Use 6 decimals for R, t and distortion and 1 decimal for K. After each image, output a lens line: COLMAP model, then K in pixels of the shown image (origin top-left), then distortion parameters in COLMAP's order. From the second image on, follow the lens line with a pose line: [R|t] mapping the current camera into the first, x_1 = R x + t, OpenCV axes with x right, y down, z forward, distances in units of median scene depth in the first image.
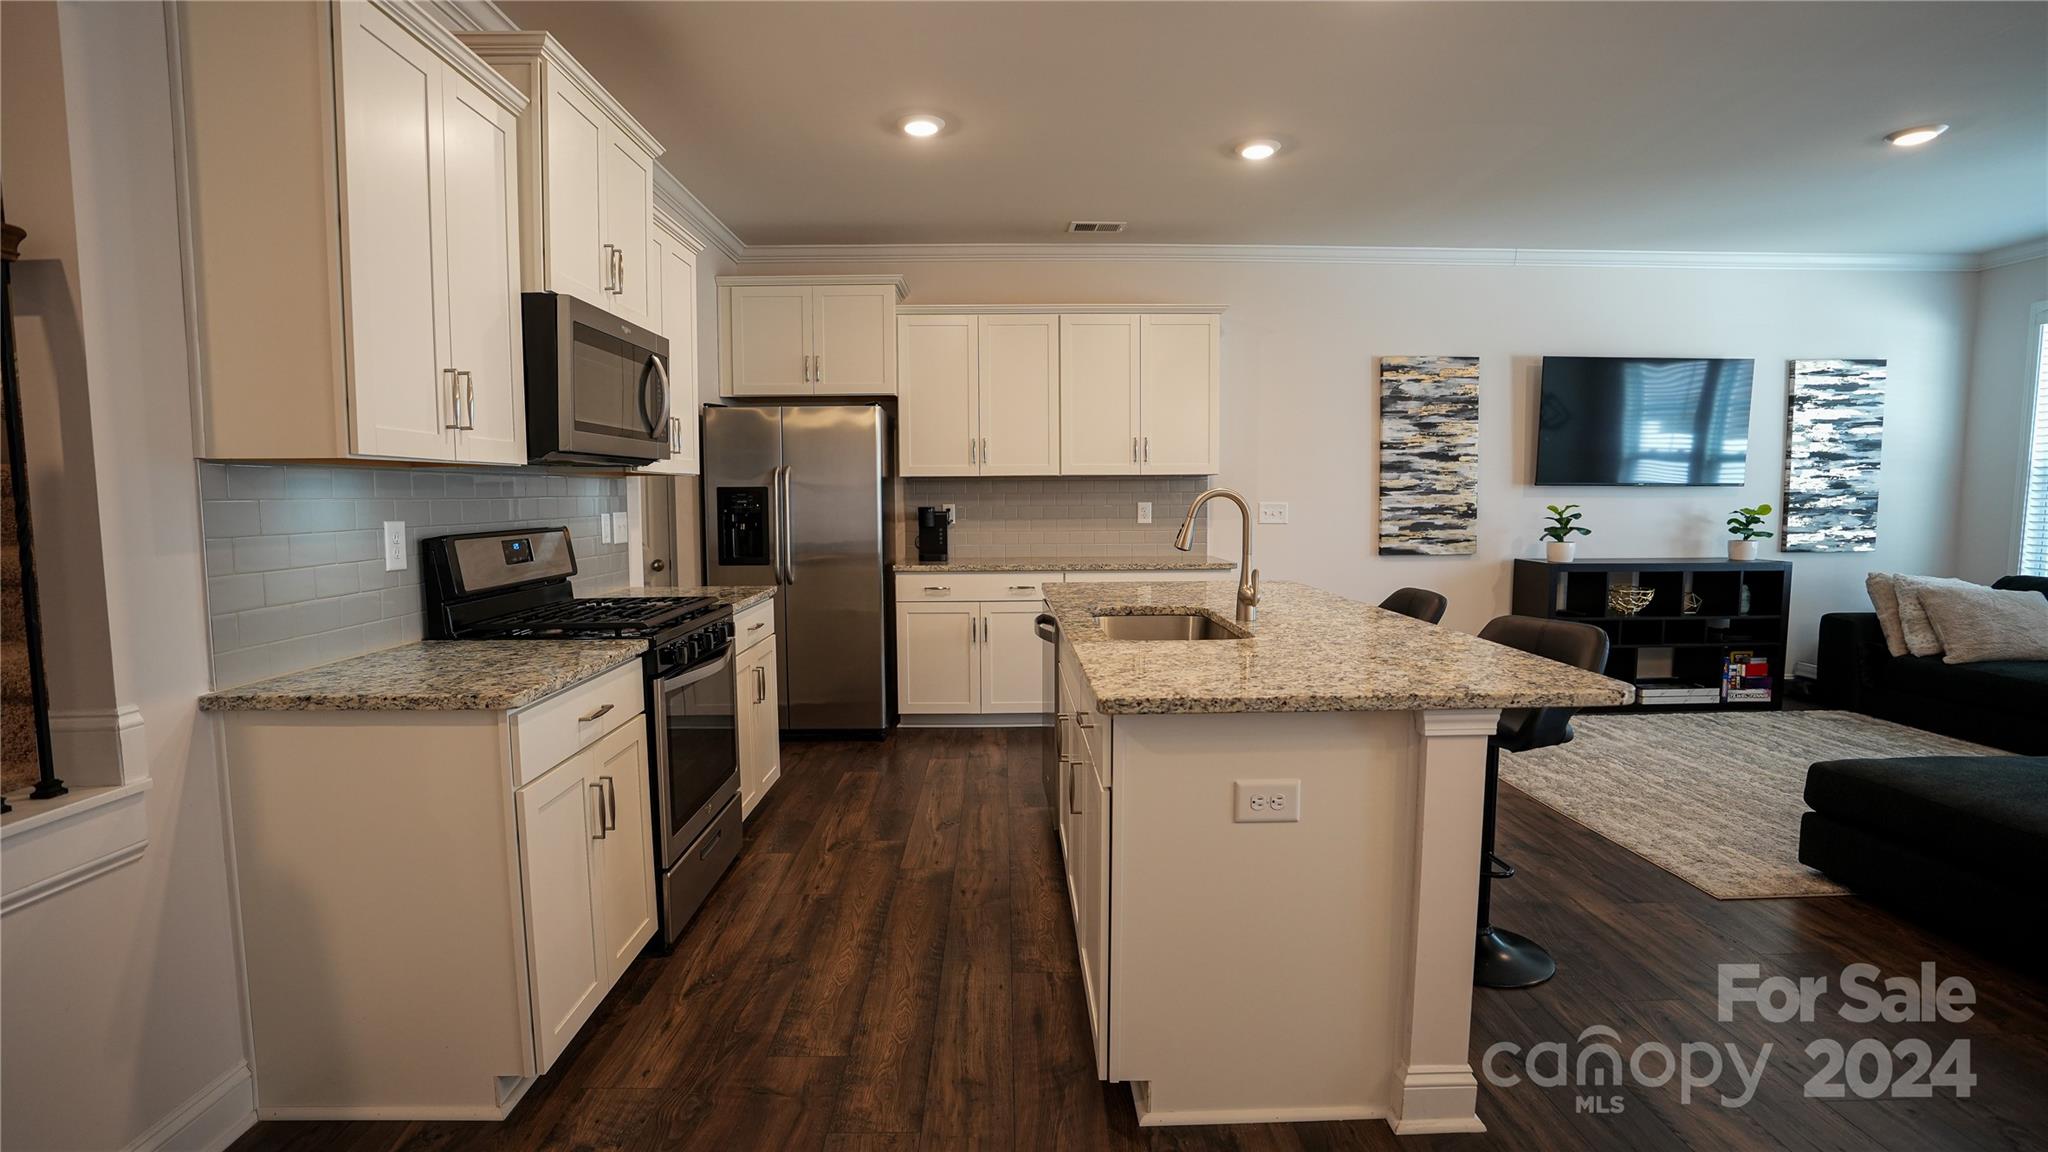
lens RADIAL K [[947.4, 0, 1011.3], [0, 947.4, 576.5], [0, 0, 1]] dist [-0.072951, 0.030784]
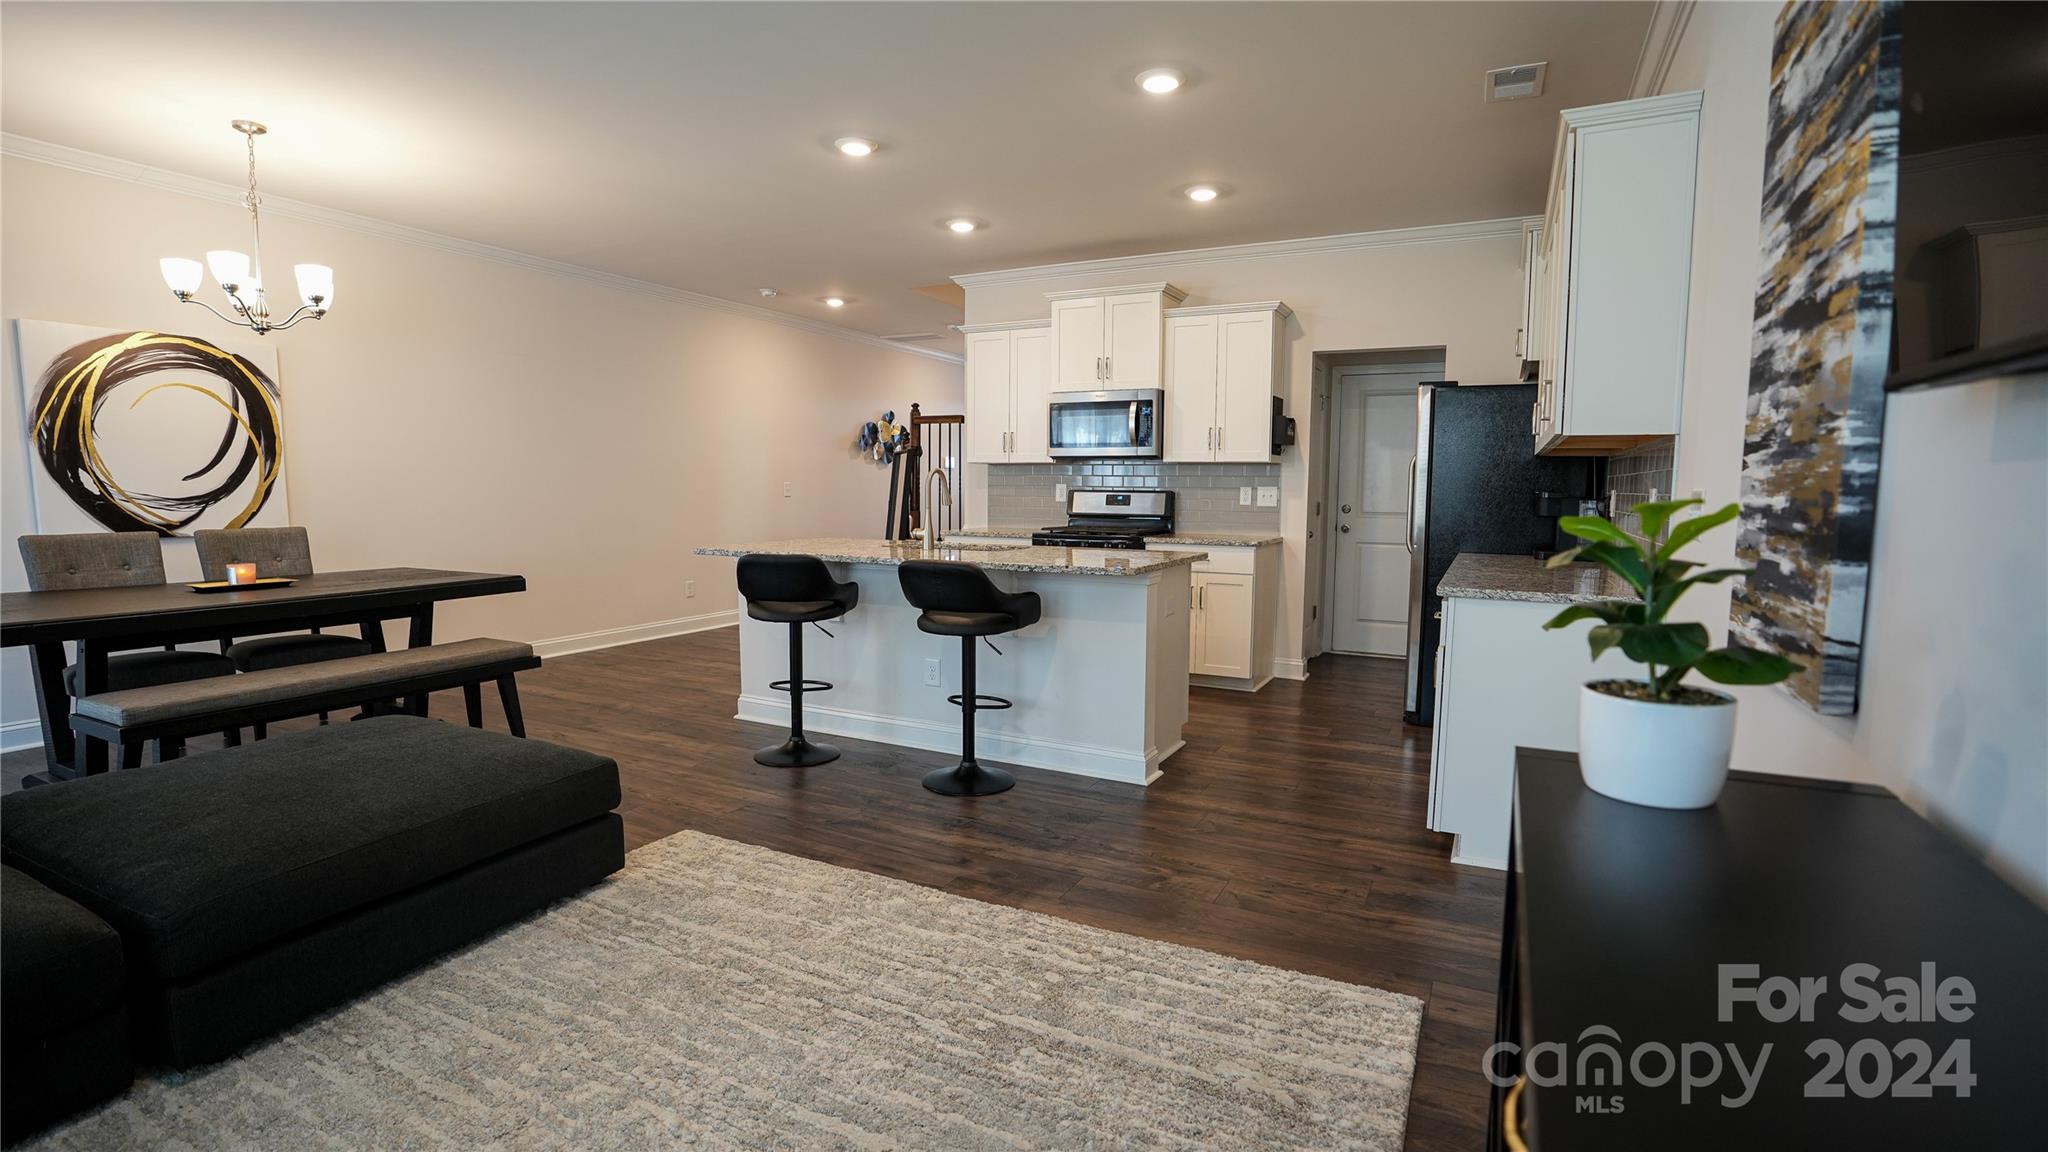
lens RADIAL K [[947.4, 0, 1011.3], [0, 947.4, 576.5], [0, 0, 1]] dist [-0.072951, 0.030784]
pose [[-0.476184, 0.086848, -0.875046, 0.794882], [-0.081325, 0.986496, 0.142165, -0.074145], [0.875577, 0.138860, -0.462691, 0.935302]]
